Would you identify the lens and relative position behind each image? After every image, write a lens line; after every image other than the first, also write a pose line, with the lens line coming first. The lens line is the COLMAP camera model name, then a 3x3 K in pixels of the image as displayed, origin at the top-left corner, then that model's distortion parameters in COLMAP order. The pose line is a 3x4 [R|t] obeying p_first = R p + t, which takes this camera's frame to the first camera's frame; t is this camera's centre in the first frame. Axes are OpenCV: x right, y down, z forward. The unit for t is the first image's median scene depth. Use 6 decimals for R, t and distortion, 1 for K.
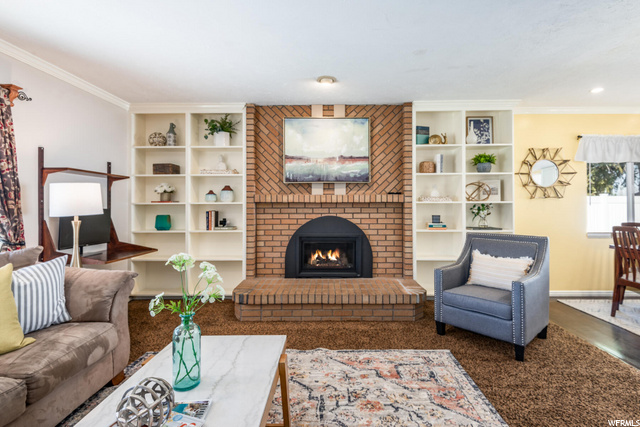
lens RADIAL K [[306.2, 0, 327.0], [0, 306.2, 205.4], [0, 0, 1]] dist [0.000781, -0.000605]
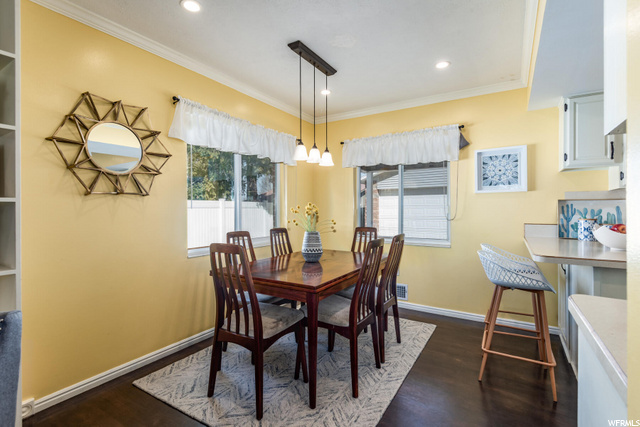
lens RADIAL K [[306.2, 0, 327.0], [0, 306.2, 205.4], [0, 0, 1]] dist [0.000781, -0.000605]
pose [[0.498348, 0.019090, 0.866767, 0.441458], [-0.008092, 0.999816, -0.017368, -0.000520], [-0.866939, 0.001642, 0.498411, 0.426369]]
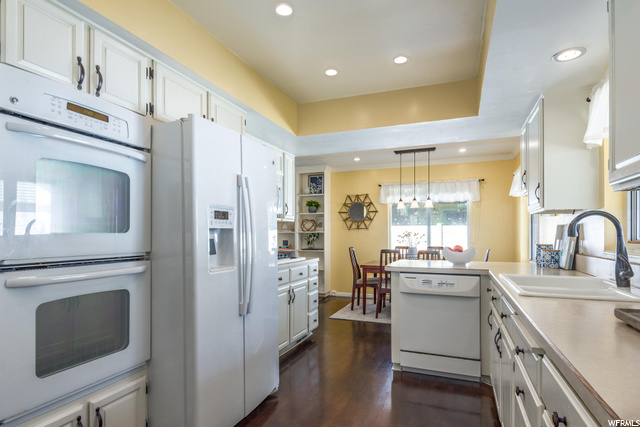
lens RADIAL K [[354.6, 0, 318.3], [0, 354.6, 235.0], [0, 0, 1]] dist [-0.000122, 0.000062]
pose [[0.938988, 0.007372, -0.343871, 1.121605], [-0.004713, 0.999952, 0.008566, -0.012080], [0.343917, -0.006423, 0.938978, -0.613385]]
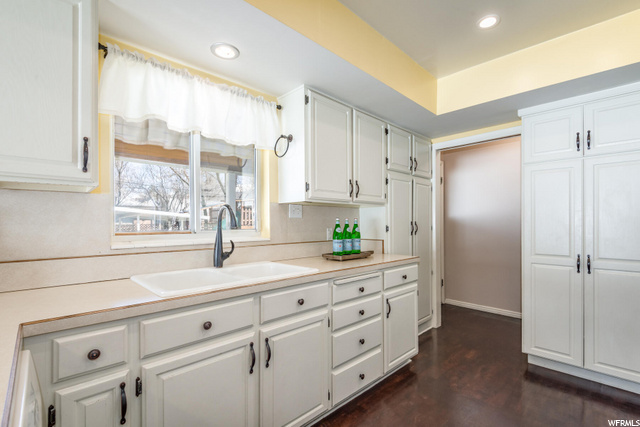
lens RADIAL K [[298.4, 0, 320.2], [0, 298.4, 221.5], [0, 0, 1]] dist [0.001892, -0.000753]
pose [[-0.716307, 0.009155, 0.697725, 0.892532], [0.003143, 0.999946, -0.009894, -0.011028], [-0.697778, -0.004894, -0.716298, 0.161880]]
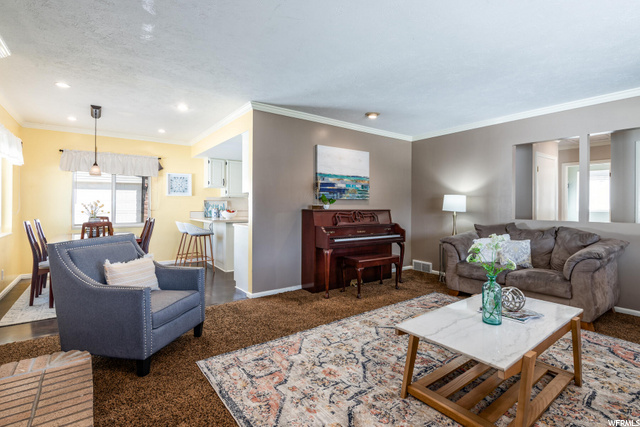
lens RADIAL K [[306.2, 0, 327.0], [0, 306.2, 205.4], [0, 0, 1]] dist [0.000781, -0.000605]
pose [[-0.620724, 0.004992, 0.784013, -0.365753], [-0.003504, 0.999952, -0.009141, 0.008559], [-0.784021, -0.008421, -0.620677, 0.823109]]
